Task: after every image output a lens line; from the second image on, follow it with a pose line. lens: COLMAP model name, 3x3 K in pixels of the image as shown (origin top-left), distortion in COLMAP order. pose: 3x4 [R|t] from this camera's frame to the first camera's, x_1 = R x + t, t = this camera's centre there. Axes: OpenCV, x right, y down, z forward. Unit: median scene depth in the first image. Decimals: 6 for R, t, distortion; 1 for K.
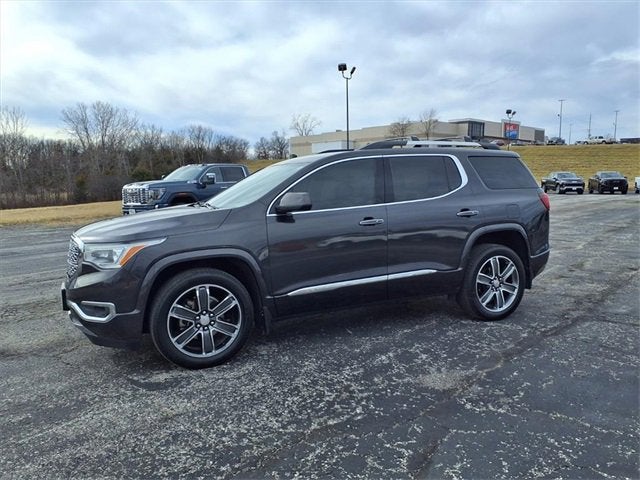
lens RADIAL K [[515.2, 0, 320.2], [0, 515.2, 239.2], [0, 0, 1]] dist [0.043642, -0.072257]
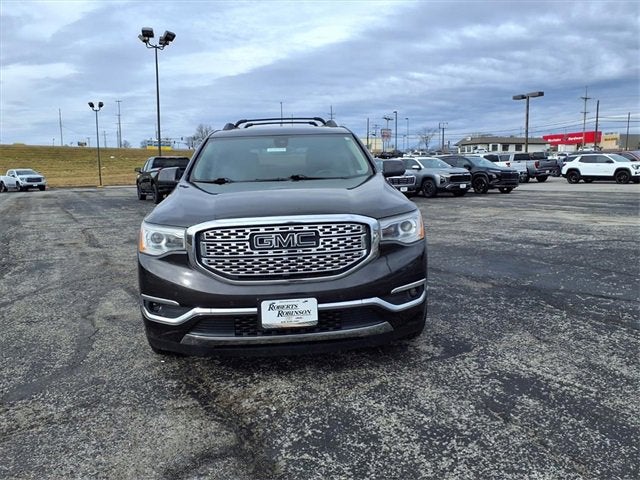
lens RADIAL K [[520.7, 0, 320.2], [0, 520.7, 236.1], [0, 0, 1]] dist [0.014295, -0.010630]
pose [[0.368235, -0.119653, 0.922001, -1.071339], [0.129688, 0.988599, 0.076500, -0.032252], [-0.920643, 0.091402, 0.379555, 0.692293]]
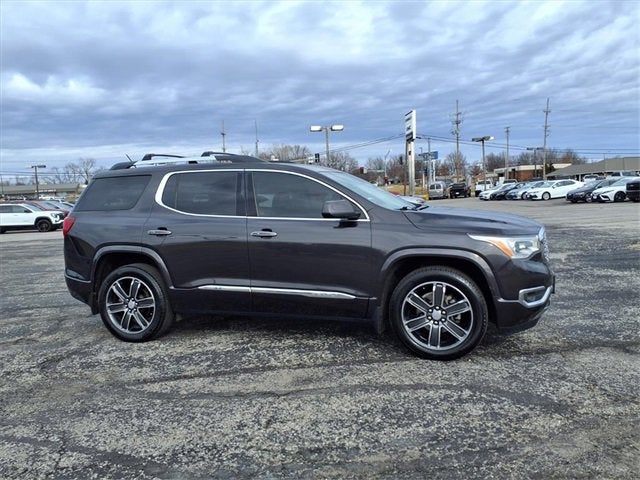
lens RADIAL K [[510.7, 0, 317.6], [0, 510.7, 262.7], [0, 0, 1]] dist [0.019481, -0.011584]
pose [[-0.733931, -0.046312, 0.677644, -0.854532], [0.127641, 0.970494, 0.204570, -0.210836], [-0.667123, 0.236635, -0.706364, 2.066274]]
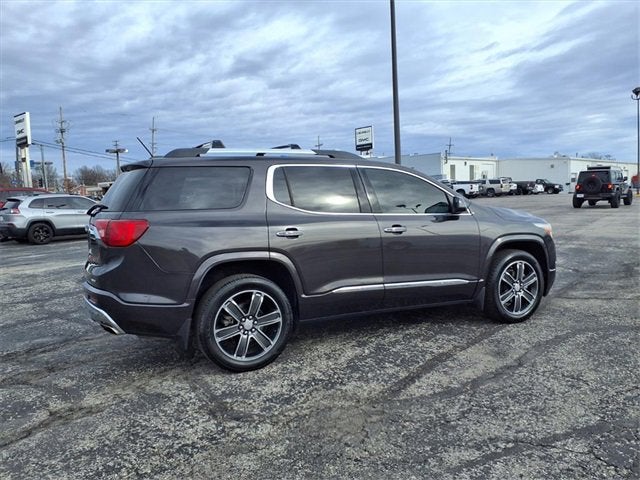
lens RADIAL K [[510.8, 0, 319.9], [0, 510.8, 268.5], [0, 0, 1]] dist [0.033897, -0.043991]
pose [[-0.998924, 0.045119, -0.010744, 0.097043], [0.040918, 0.966361, 0.253912, -0.265214], [0.021839, 0.253199, -0.967168, 2.425529]]
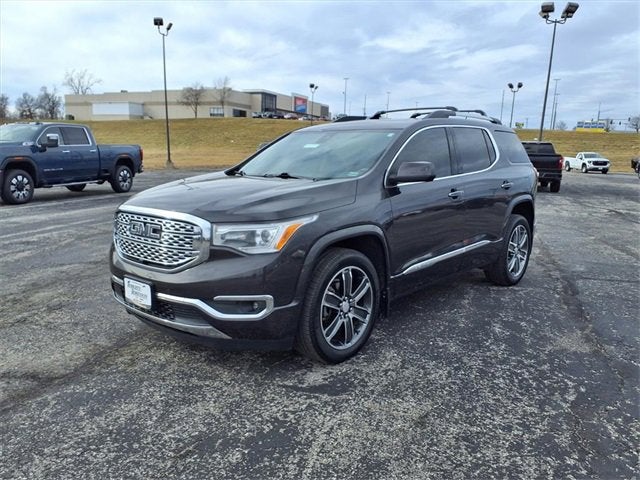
lens RADIAL K [[519.7, 0, 320.6], [0, 519.7, 240.0], [0, 0, 1]] dist [0.050832, -0.112871]
pose [[0.919966, -0.035448, 0.390391, -0.539081], [0.012972, 0.998110, 0.060062, -0.008907], [-0.391782, -0.050191, 0.918688, 0.192954]]
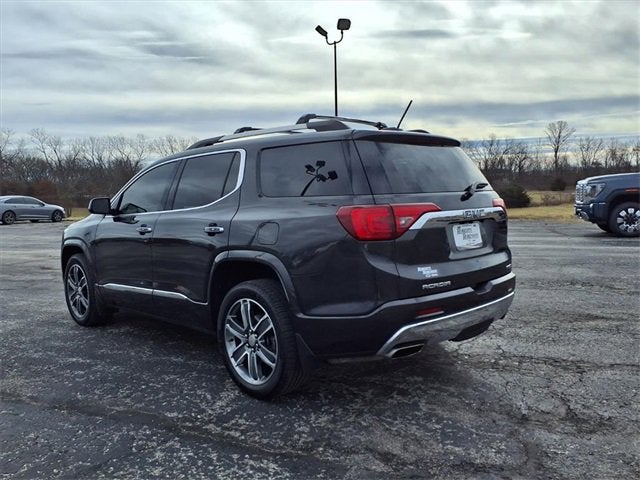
lens RADIAL K [[520.7, 0, 320.2], [0, 520.7, 236.1], [0, 0, 1]] dist [0.014295, -0.010630]
pose [[0.336939, 0.083871, -0.937783, 1.149494], [-0.076553, 0.995167, 0.061499, -0.109376], [0.938409, 0.051069, 0.341732, 1.003244]]
